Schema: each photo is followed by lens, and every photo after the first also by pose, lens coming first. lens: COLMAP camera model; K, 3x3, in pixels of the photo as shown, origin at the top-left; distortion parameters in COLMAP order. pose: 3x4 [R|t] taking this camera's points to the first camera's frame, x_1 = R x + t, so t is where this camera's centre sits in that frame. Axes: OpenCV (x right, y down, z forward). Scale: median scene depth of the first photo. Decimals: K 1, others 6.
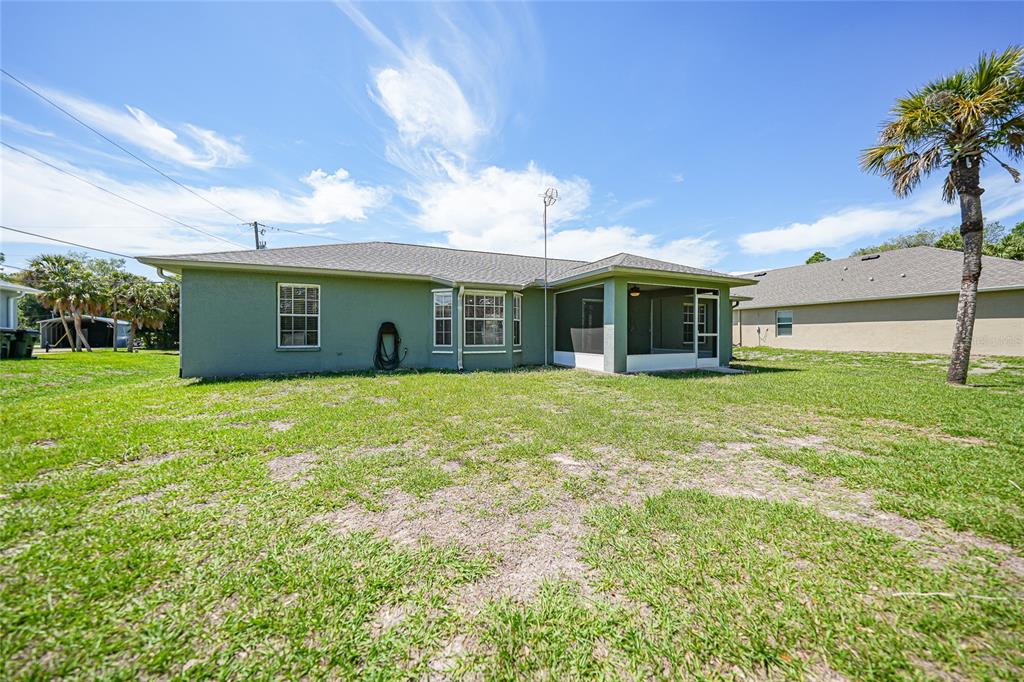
lens RADIAL K [[356.2, 0, 511.7], [0, 356.2, 336.7], [0, 0, 1]] dist [-0.029809, 0.008030]
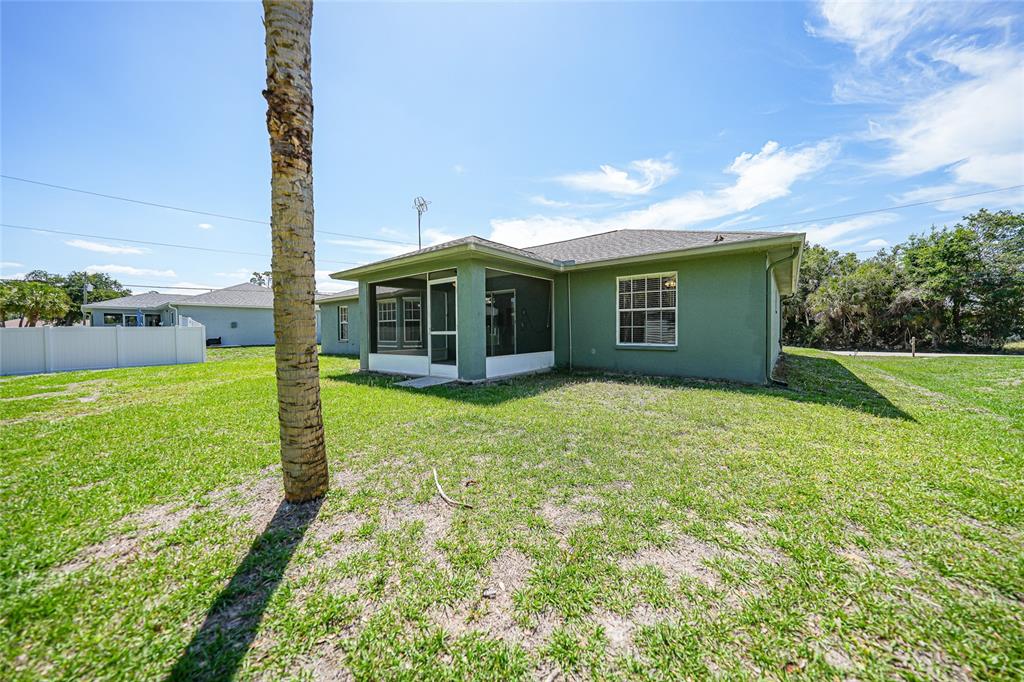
lens RADIAL K [[356.2, 0, 511.7], [0, 356.2, 336.7], [0, 0, 1]] dist [-0.029809, 0.008030]
pose [[0.475292, 0.010068, -0.879771, 1.262427], [0.007407, 0.999853, 0.015443, -0.008219], [0.879797, -0.013856, 0.475148, 0.769323]]
